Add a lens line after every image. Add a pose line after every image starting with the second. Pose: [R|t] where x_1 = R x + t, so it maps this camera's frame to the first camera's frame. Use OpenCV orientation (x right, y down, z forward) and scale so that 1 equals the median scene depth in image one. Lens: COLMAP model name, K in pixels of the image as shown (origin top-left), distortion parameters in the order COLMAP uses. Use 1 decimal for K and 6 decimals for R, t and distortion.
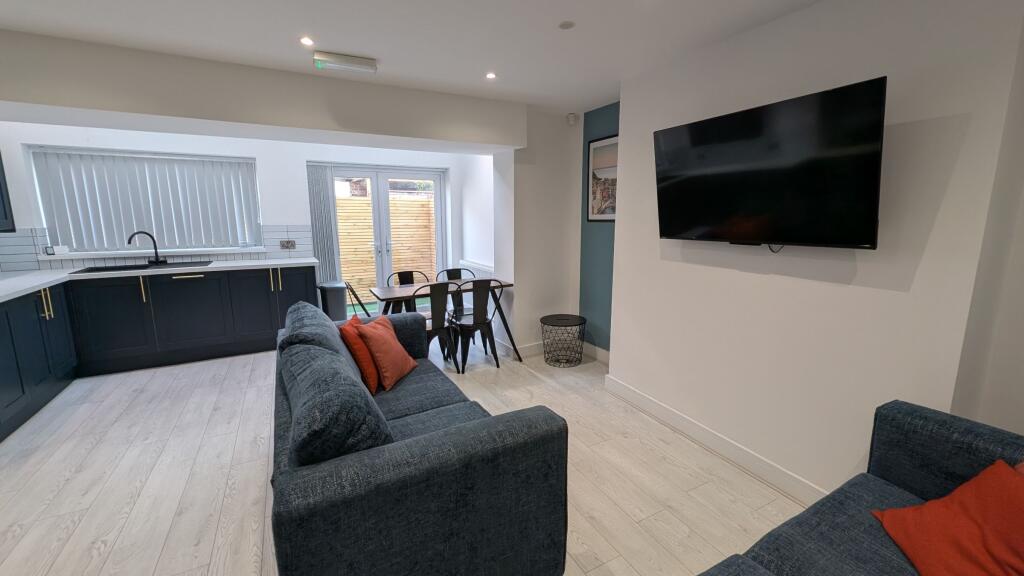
lens RADIAL K [[411.8, 0, 512.0], [0, 411.8, 288.0], [0, 0, 1]] dist [0.000383, -0.000229]
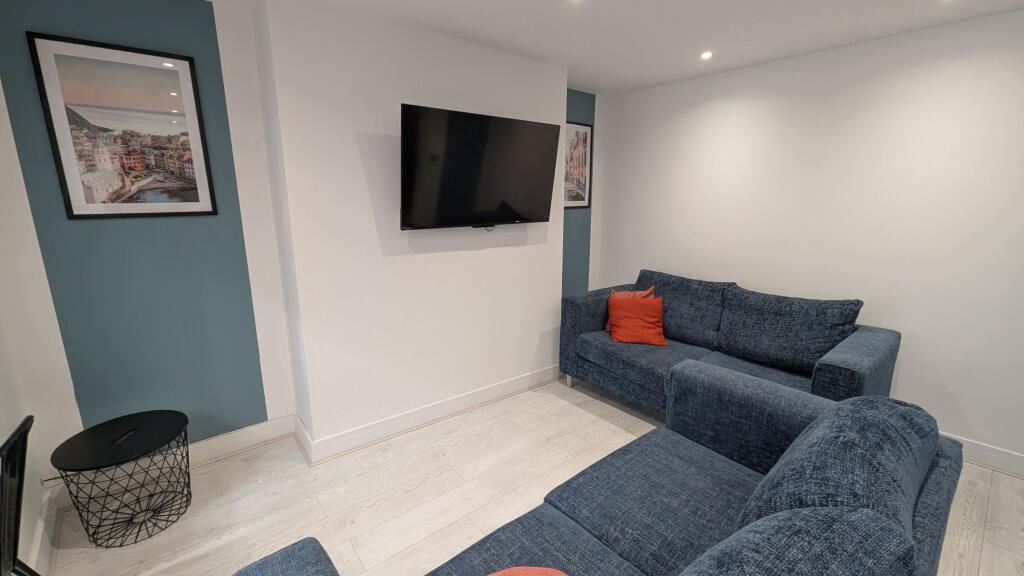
lens RADIAL K [[411.8, 0, 512.0], [0, 411.8, 288.0], [0, 0, 1]] dist [0.000383, -0.000229]
pose [[-0.186500, -0.204427, 0.960951, -0.413400], [0.173235, 0.955944, 0.236983, -0.129675], [-0.967061, 0.210667, -0.142870, 0.705985]]
